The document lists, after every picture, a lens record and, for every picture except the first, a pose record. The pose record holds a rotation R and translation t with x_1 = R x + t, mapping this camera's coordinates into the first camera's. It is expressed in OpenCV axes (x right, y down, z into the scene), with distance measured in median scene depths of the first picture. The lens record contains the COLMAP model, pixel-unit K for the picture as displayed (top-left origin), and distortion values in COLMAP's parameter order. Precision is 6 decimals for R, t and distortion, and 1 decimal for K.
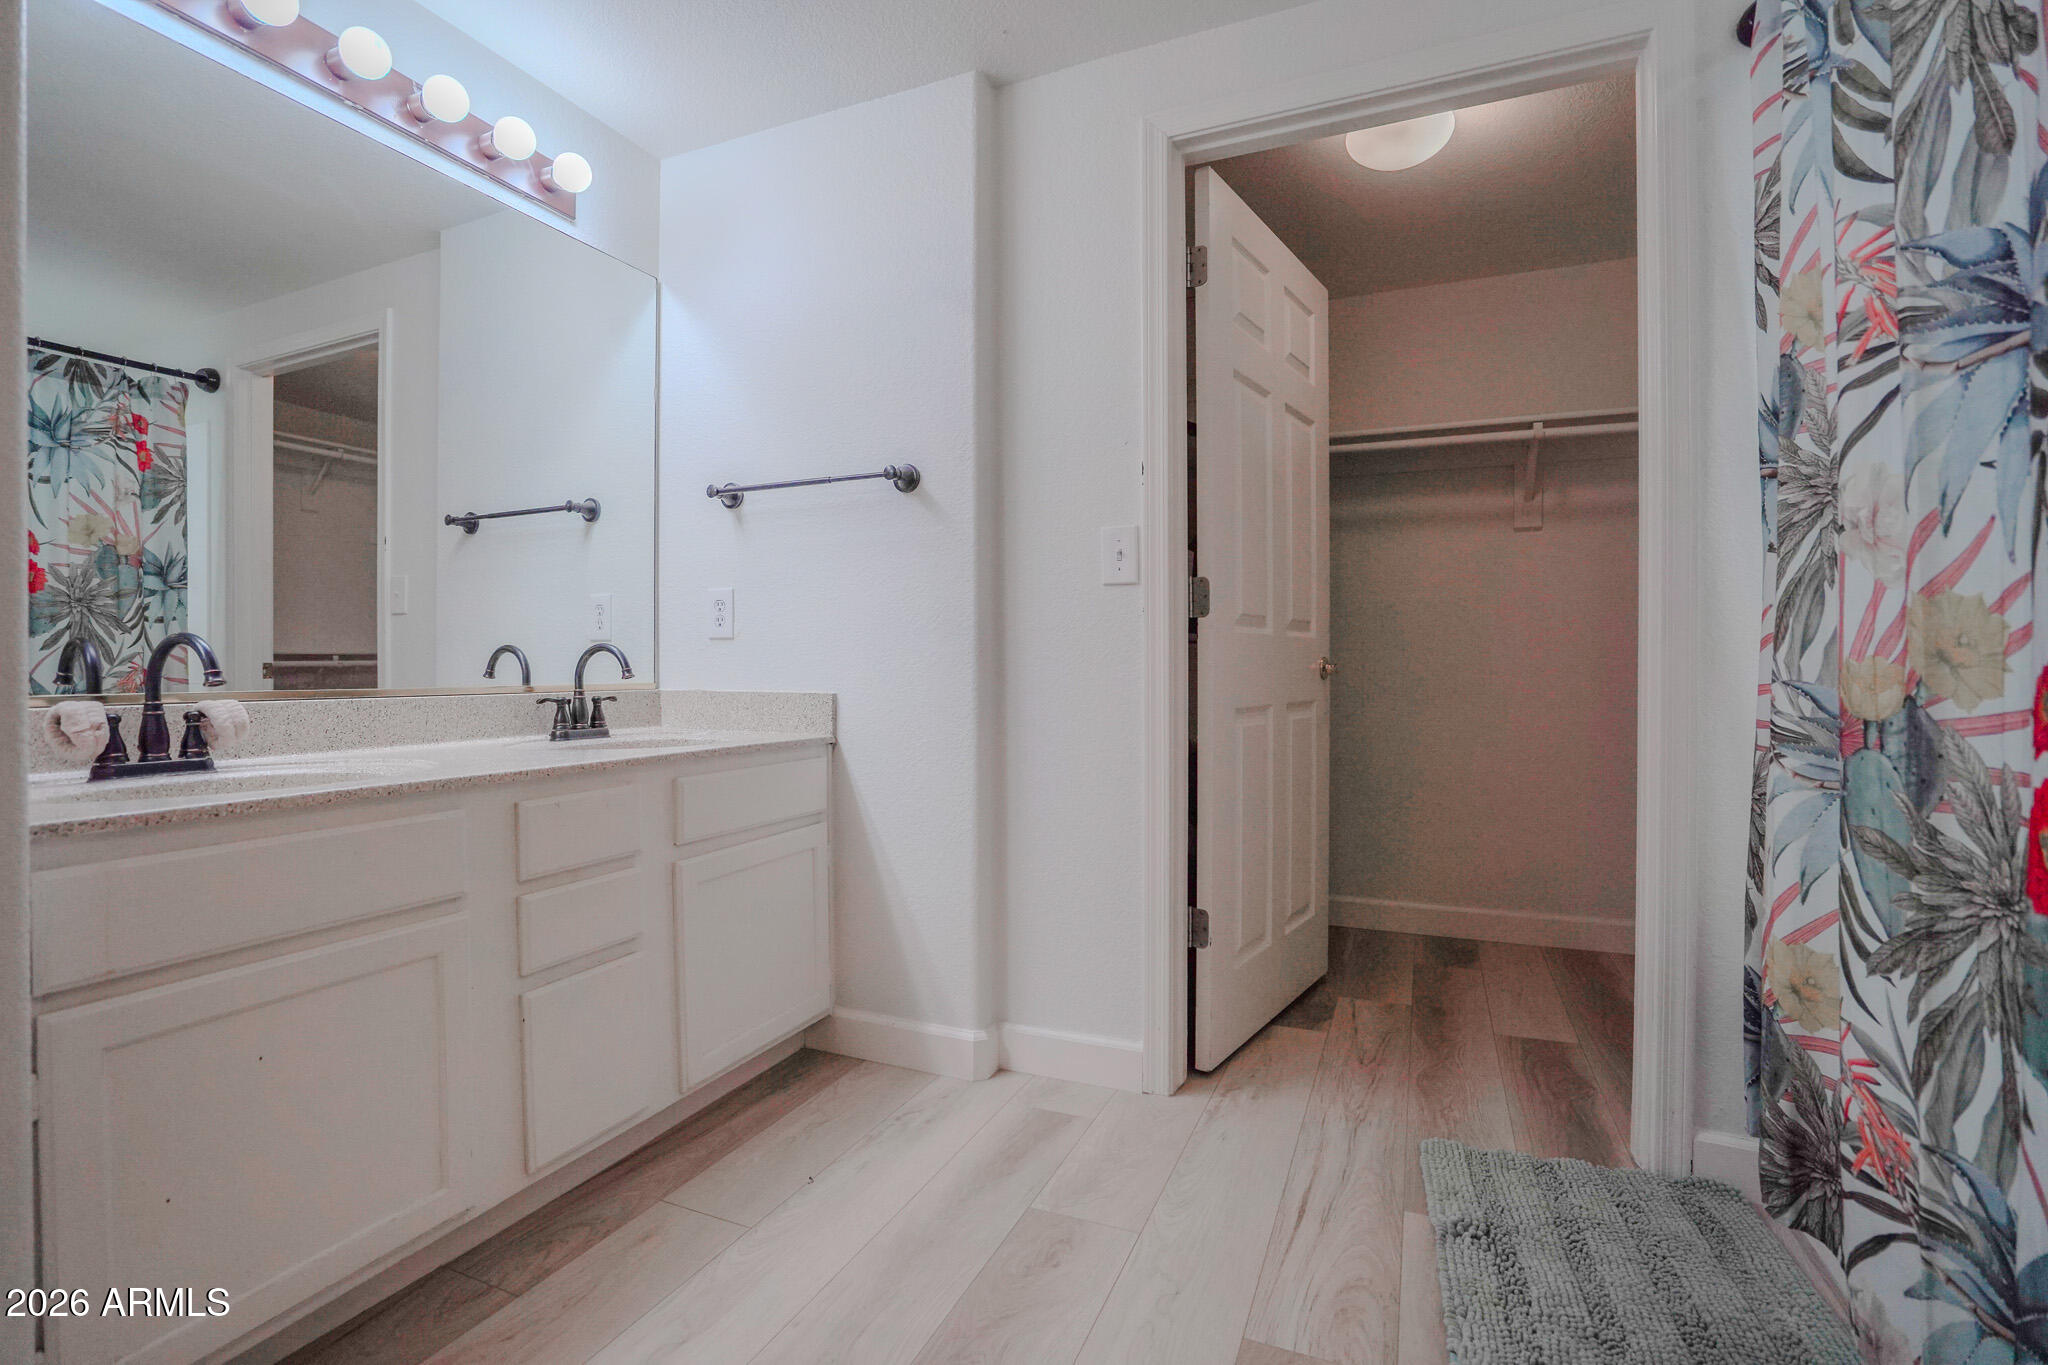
lens RADIAL K [[950.6, 0, 1007.7], [0, 950.6, 683.1], [0, 0, 1]] dist [-0.048070, 0.016234]
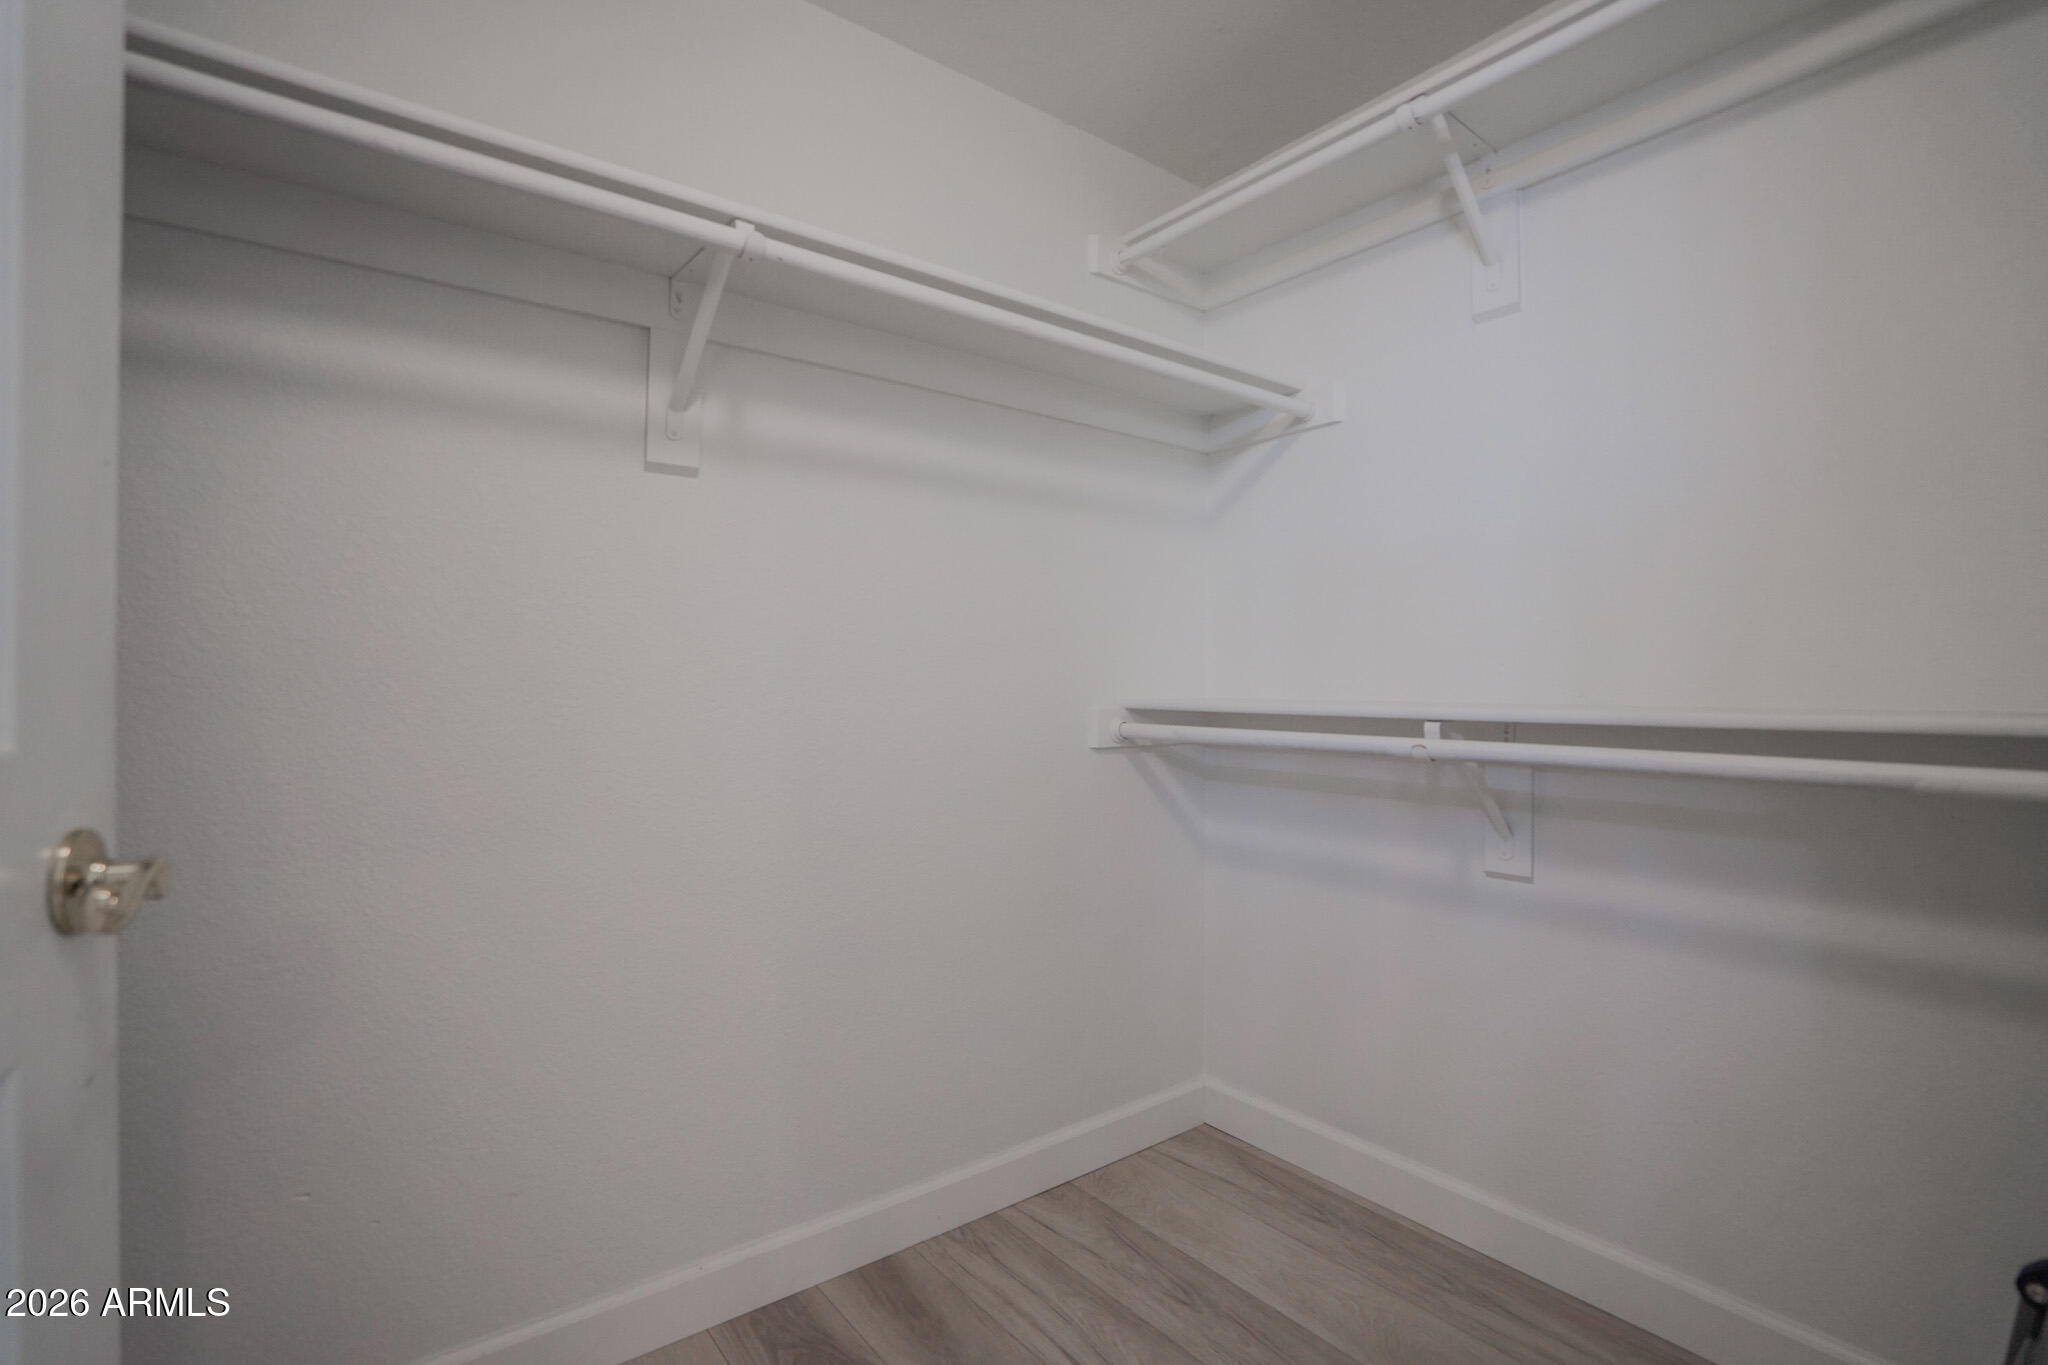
lens RADIAL K [[950.6, 0, 1039.1], [0, 950.6, 688.2], [0, 0, 1]] dist [-0.048070, 0.016234]
pose [[0.442469, 0.003407, 0.896778, 0.356639], [0.010770, 0.999900, -0.009112, -0.081202], [-0.896719, 0.013690, 0.442388, 1.049723]]
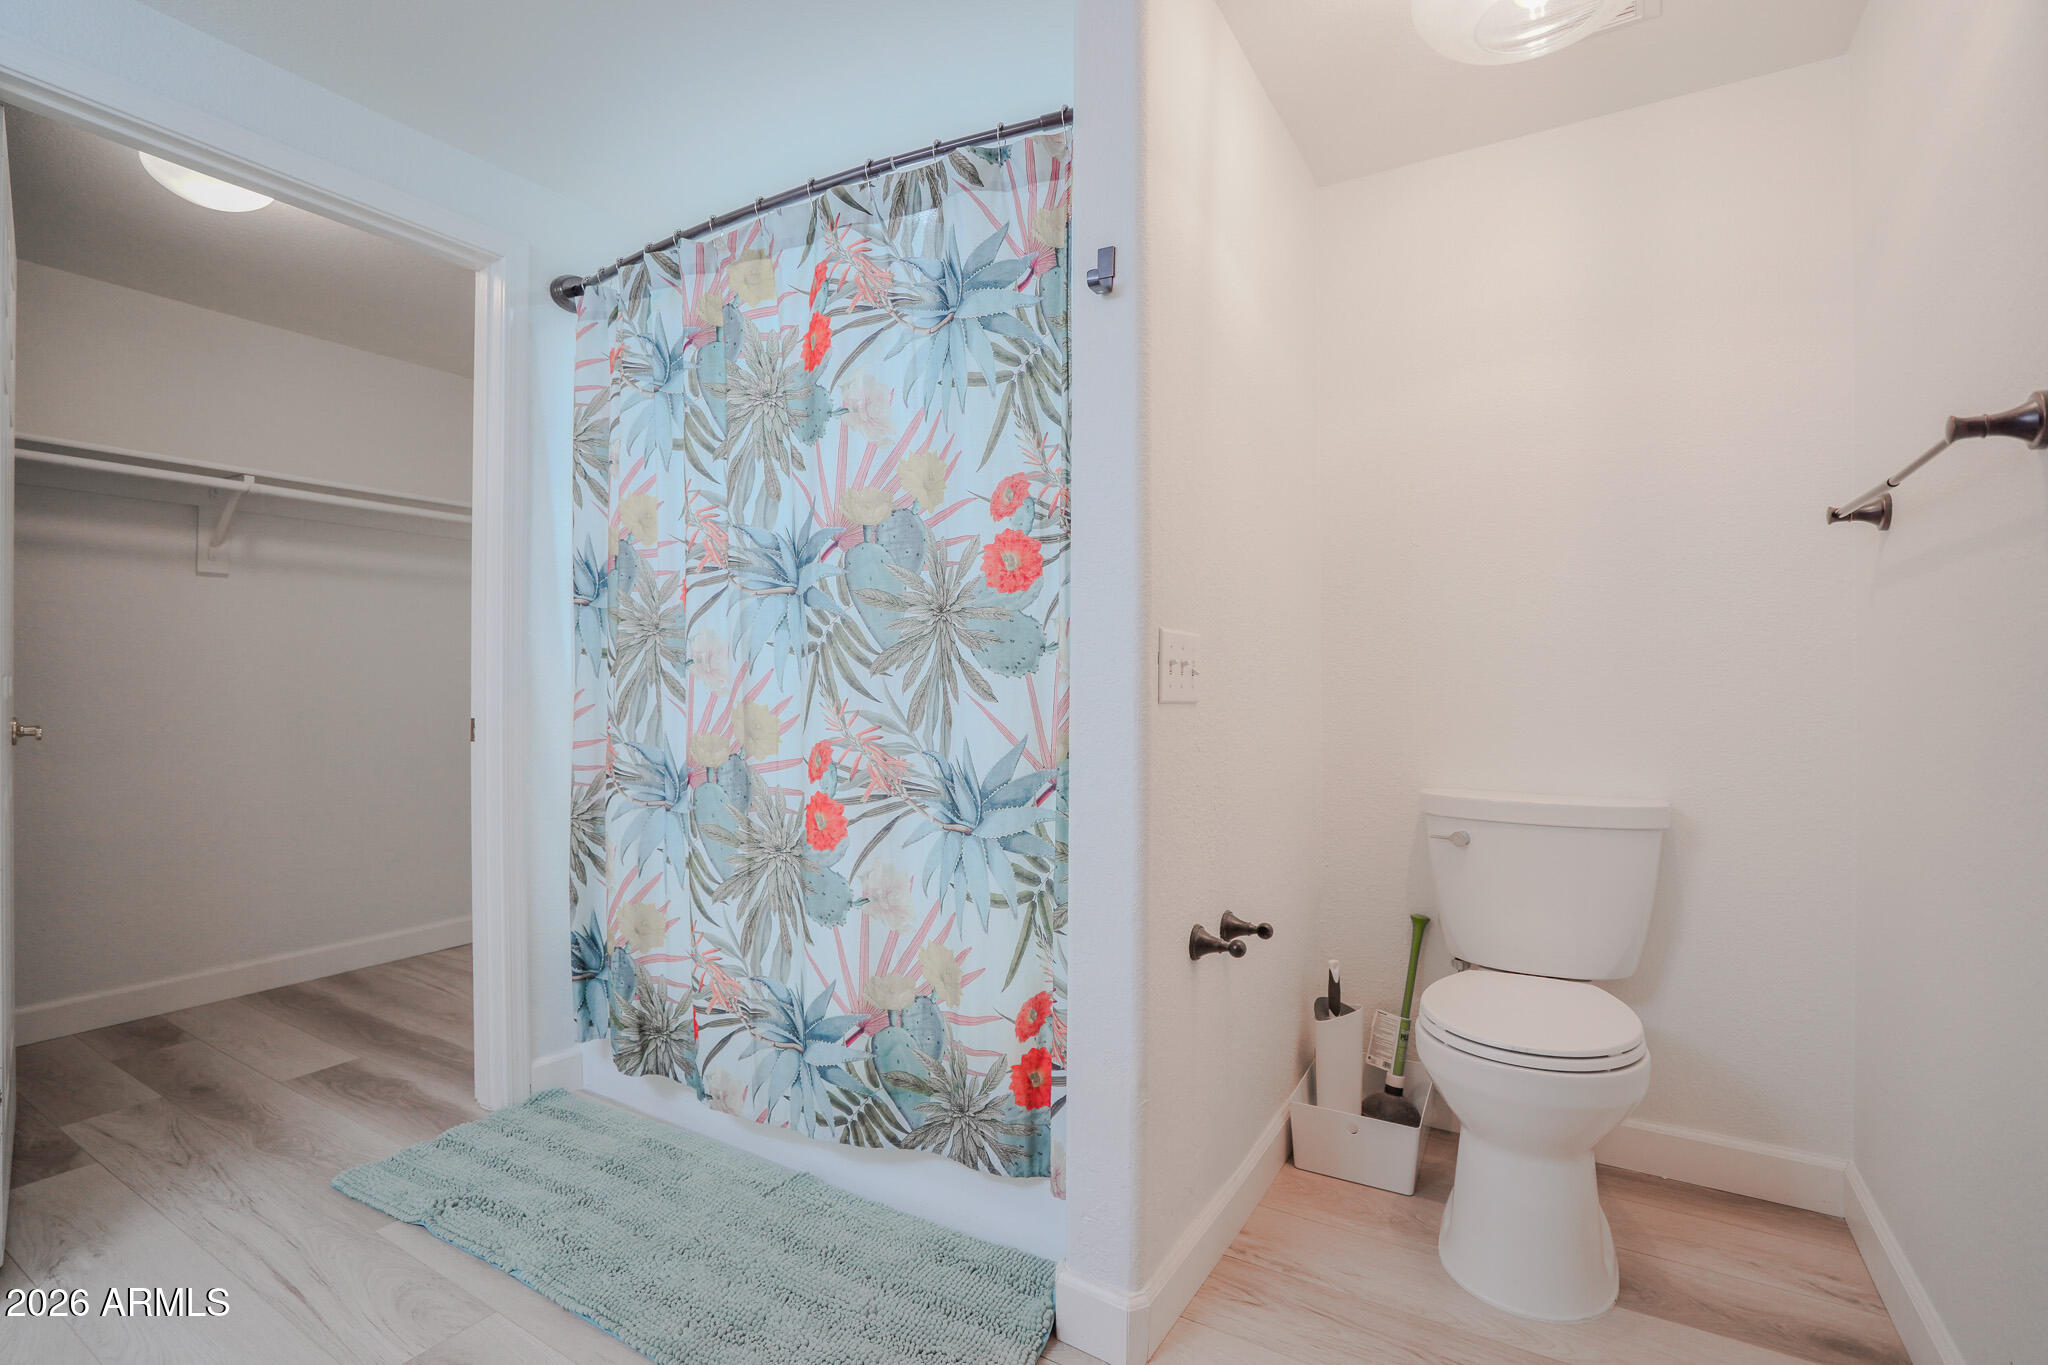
lens RADIAL K [[950.6, 0, 1024.5], [0, 950.6, 682.4], [0, 0, 1]] dist [-0.048070, 0.016234]
pose [[0.126658, 0.000268, 0.991946, -0.488847], [0.013130, 0.999912, -0.001946, -0.065791], [-0.991860, 0.013271, 0.126644, 0.068836]]
